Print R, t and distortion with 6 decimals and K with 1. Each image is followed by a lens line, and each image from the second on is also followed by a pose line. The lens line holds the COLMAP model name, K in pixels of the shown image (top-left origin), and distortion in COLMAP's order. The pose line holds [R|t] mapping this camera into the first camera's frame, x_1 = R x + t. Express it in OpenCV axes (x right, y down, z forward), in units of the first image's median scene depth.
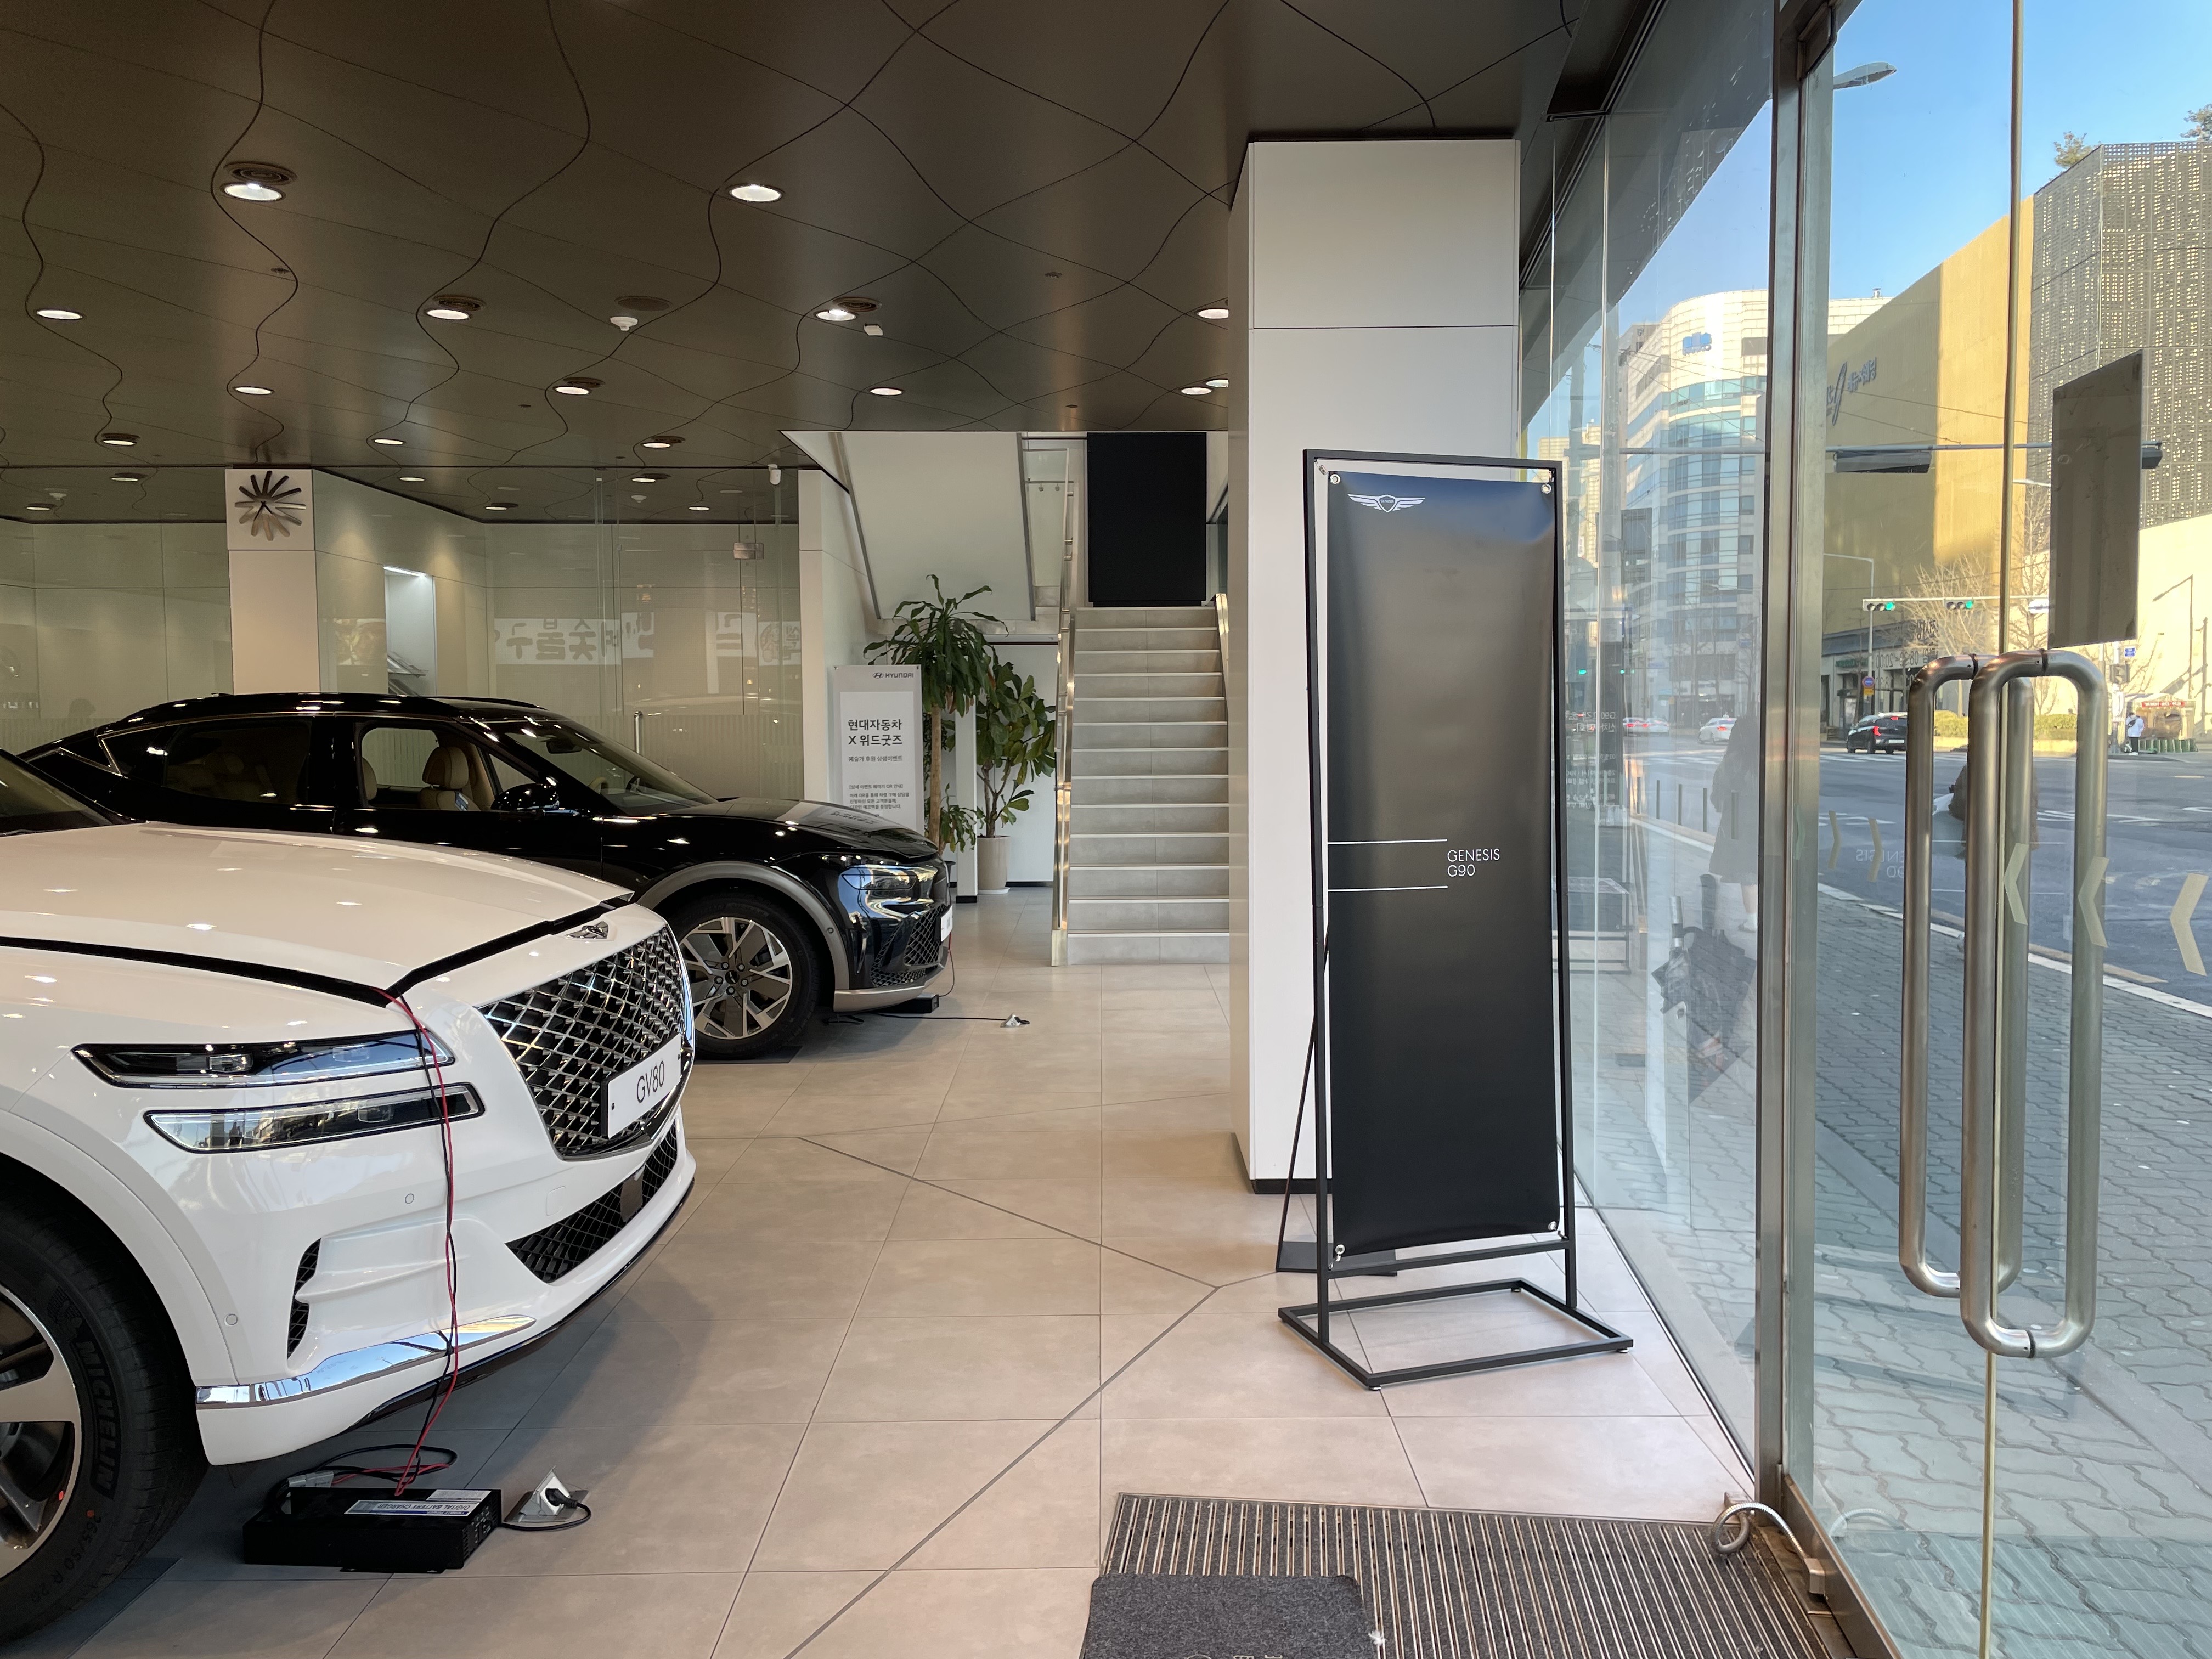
lens RADIAL K [[1673.8, 0, 1108.0], [0, 1673.8, 829.5], [0, 0, 1]] dist [0.037538, 0.000663]
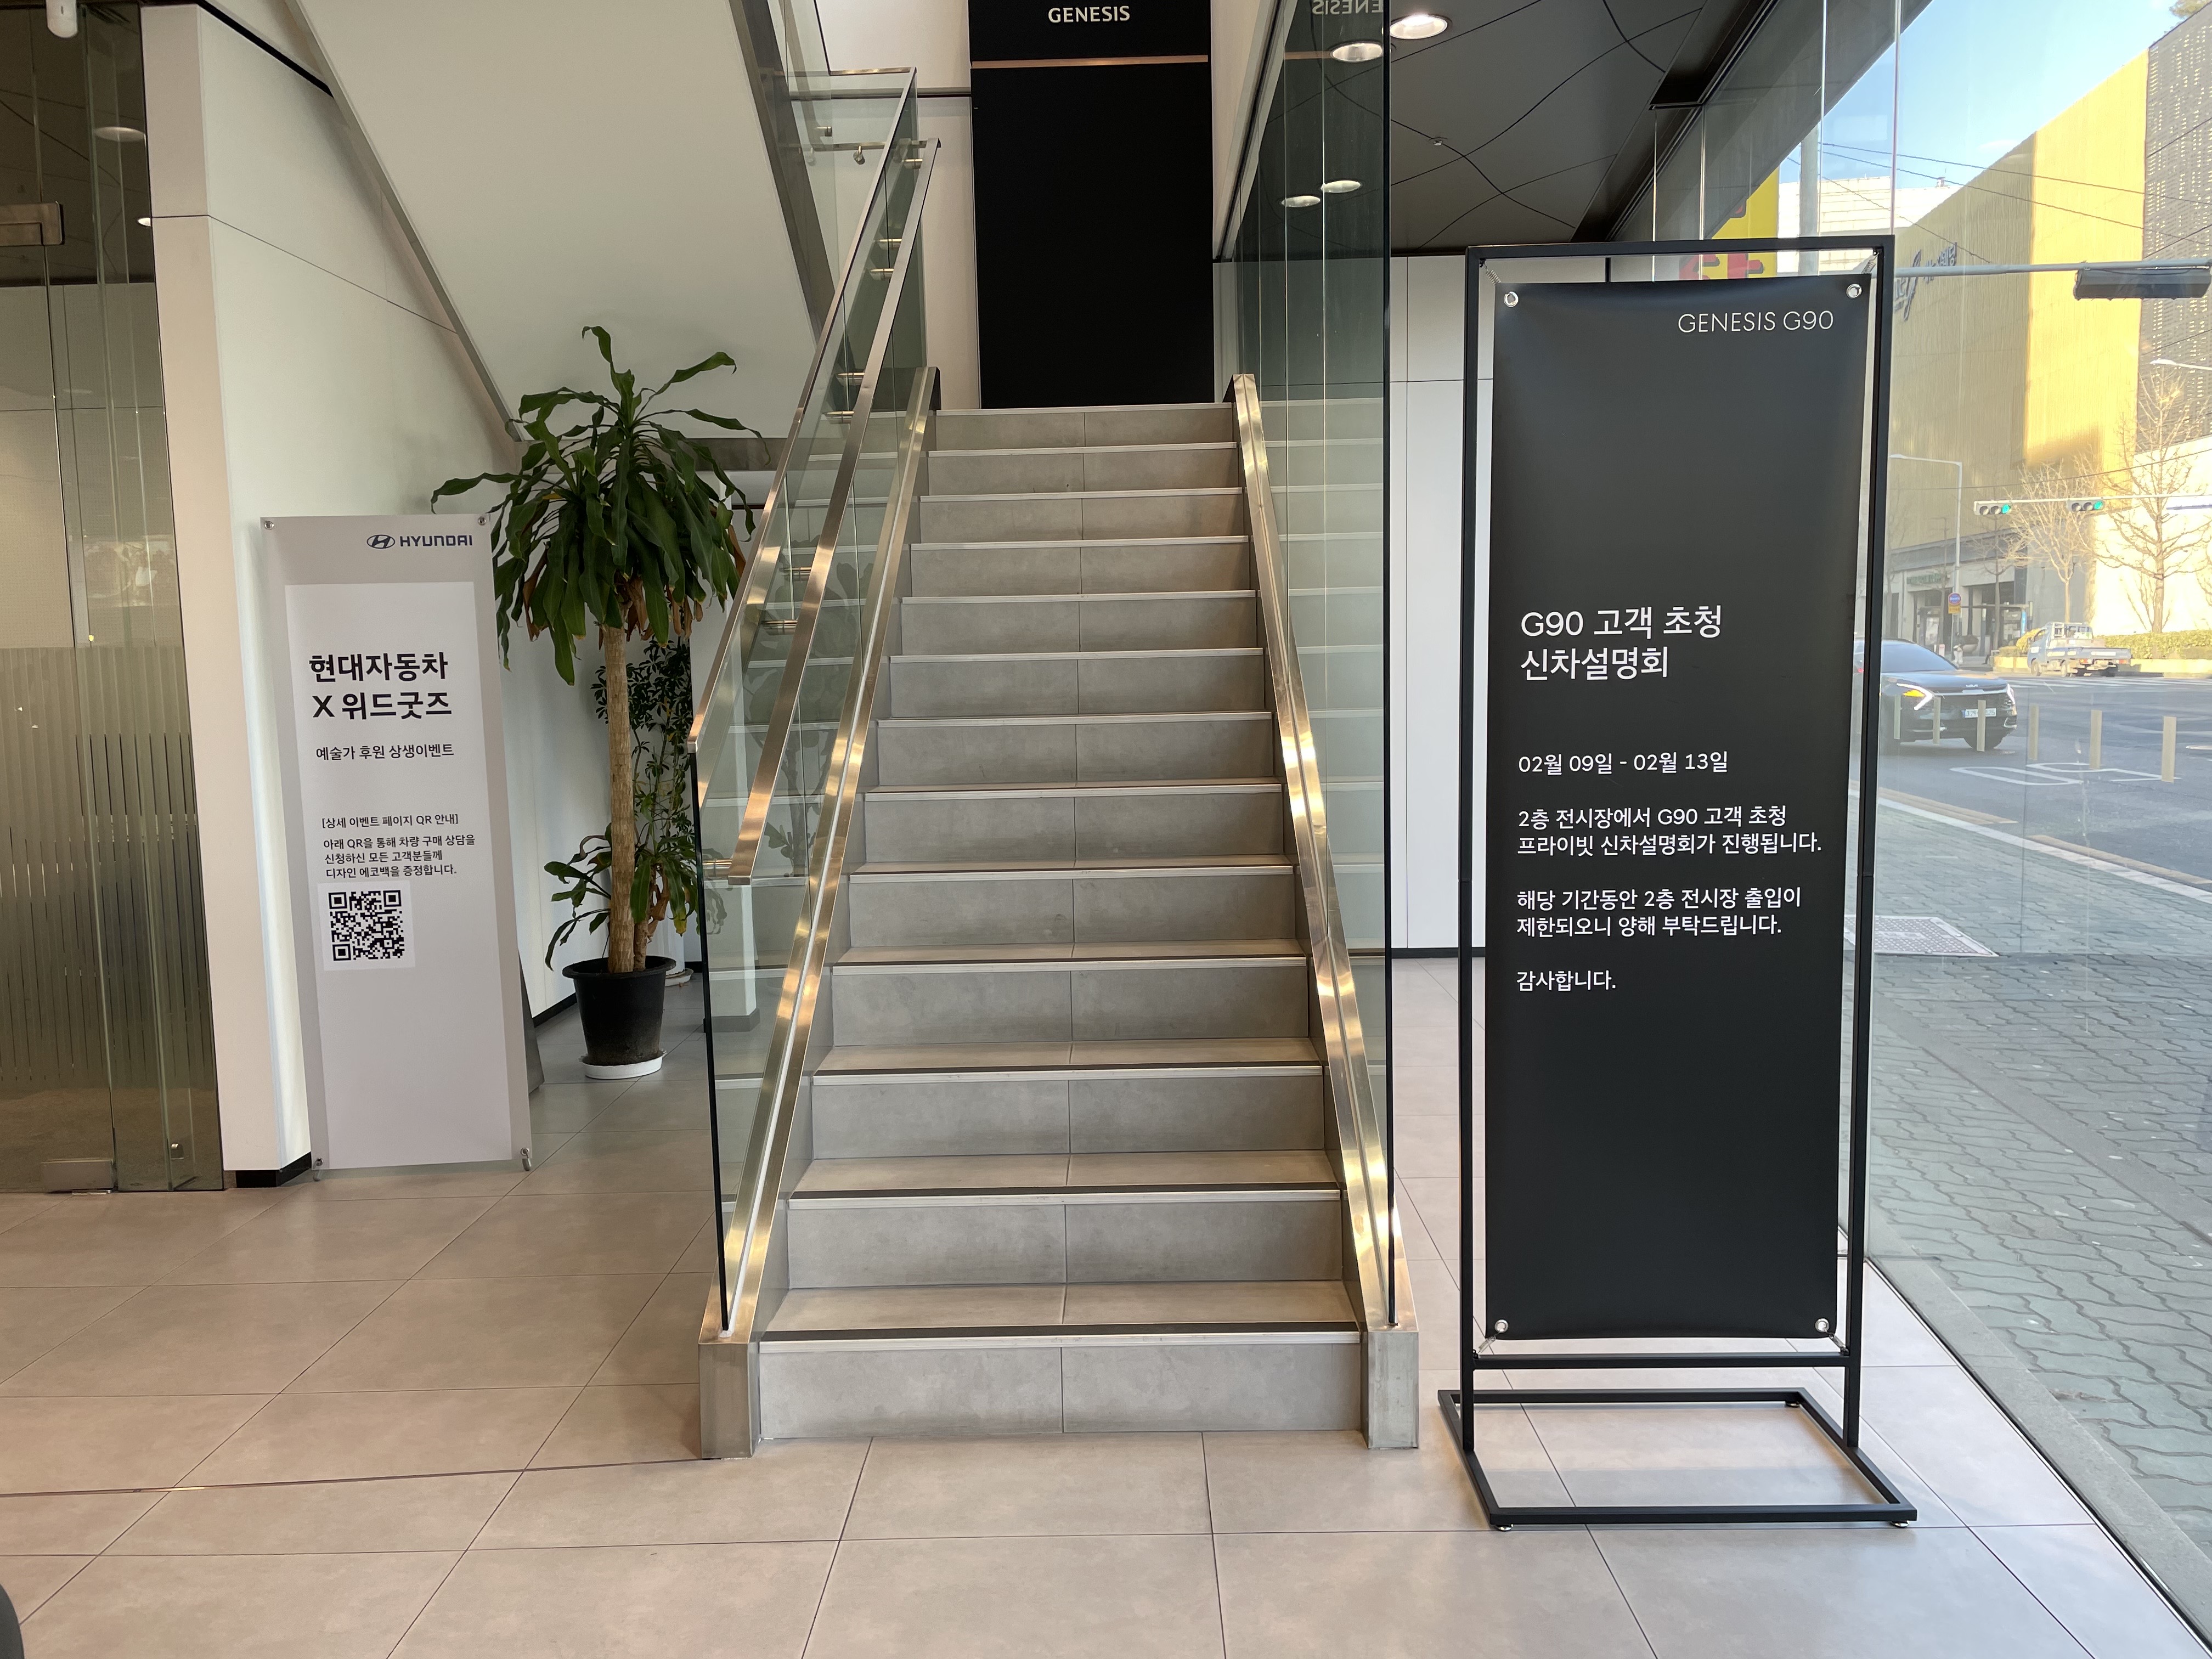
lens RADIAL K [[1673.8, 0, 1102.2], [0, 1673.8, 824.9], [0, 0, 1]] dist [0.037538, 0.000663]
pose [[0.999742, -0.013352, -0.018400, 0.036452], [0.014009, 0.999251, 0.036058, -0.034165], [0.017905, -0.036307, 0.999180, 0.554502]]
